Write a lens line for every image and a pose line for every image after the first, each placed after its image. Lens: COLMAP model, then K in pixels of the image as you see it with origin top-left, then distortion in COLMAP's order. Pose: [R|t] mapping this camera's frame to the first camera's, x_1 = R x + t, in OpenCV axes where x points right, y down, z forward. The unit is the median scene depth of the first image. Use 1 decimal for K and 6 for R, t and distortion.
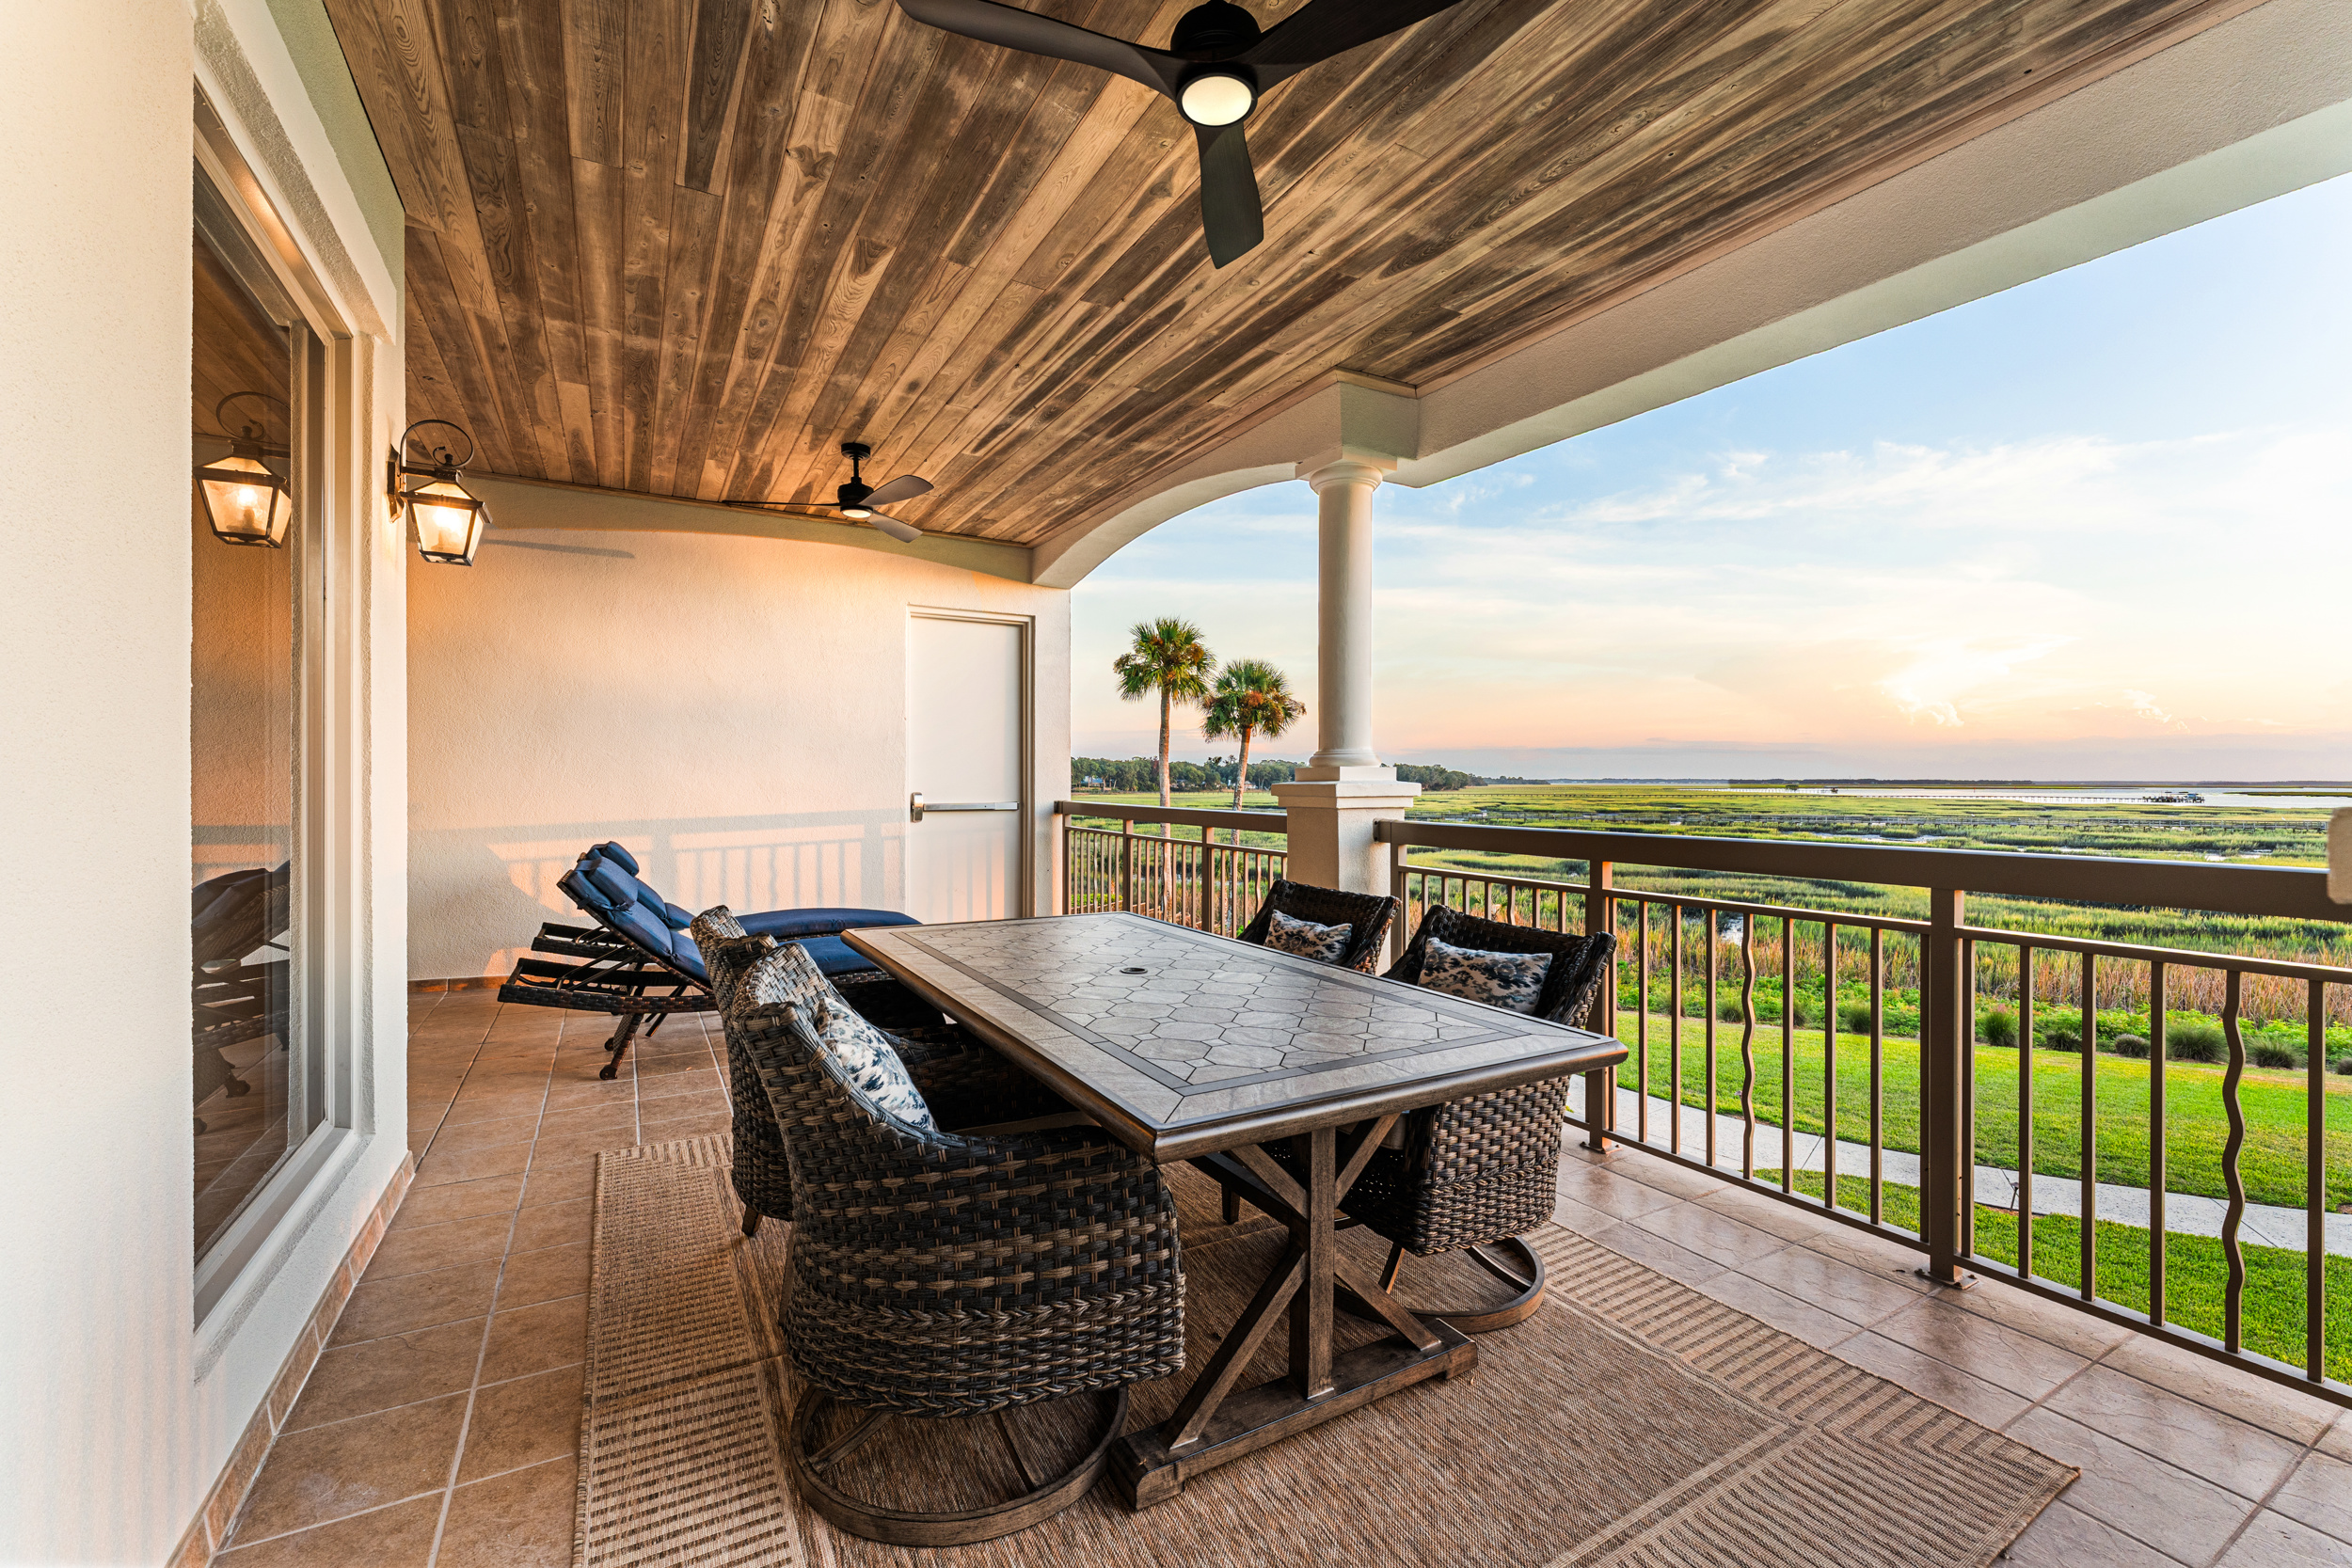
lens RADIAL K [[947.9, 0, 1164.3], [0, 947.9, 777.7], [0, 0, 1]] dist [0.007733, -0.000628]
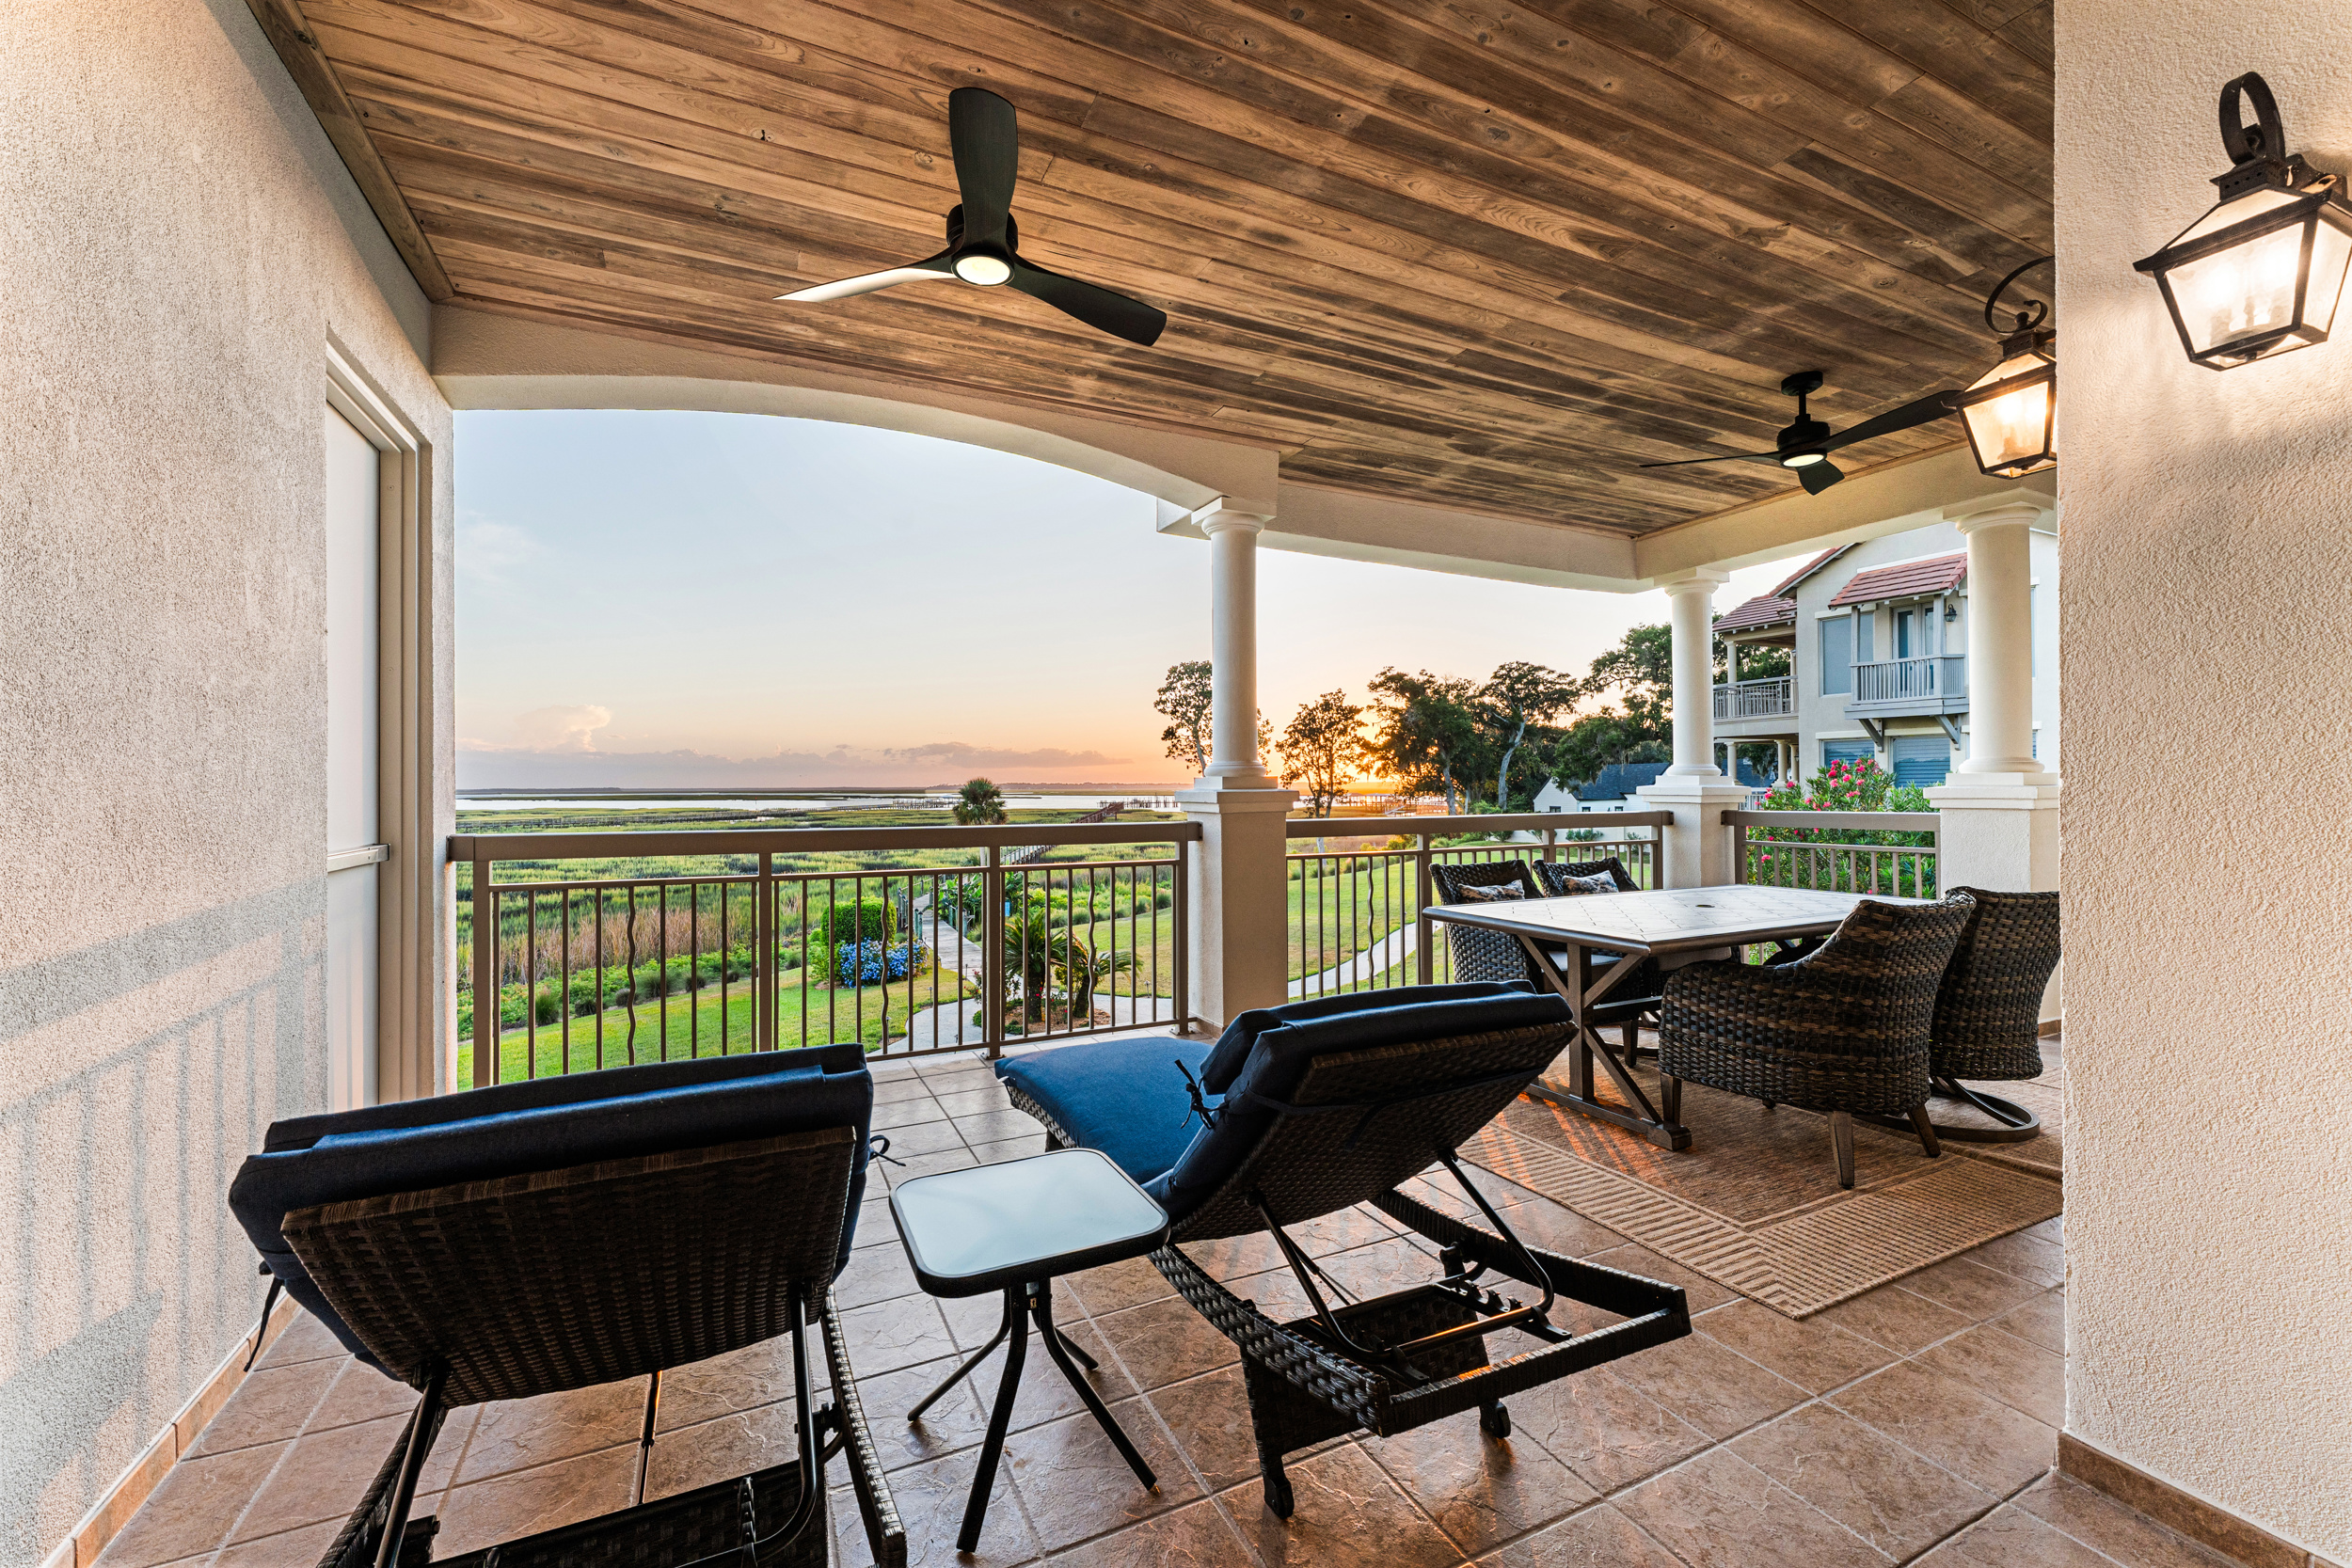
lens RADIAL K [[947.9, 0, 1172.3], [0, 947.9, 785.6], [0, 0, 1]] dist [0.007733, -0.000628]
pose [[0.074456, -0.000719, 0.997224, -1.131005], [0.004249, 0.999991, 0.000404, -0.006982], [-0.997215, 0.004207, 0.074458, 1.189746]]
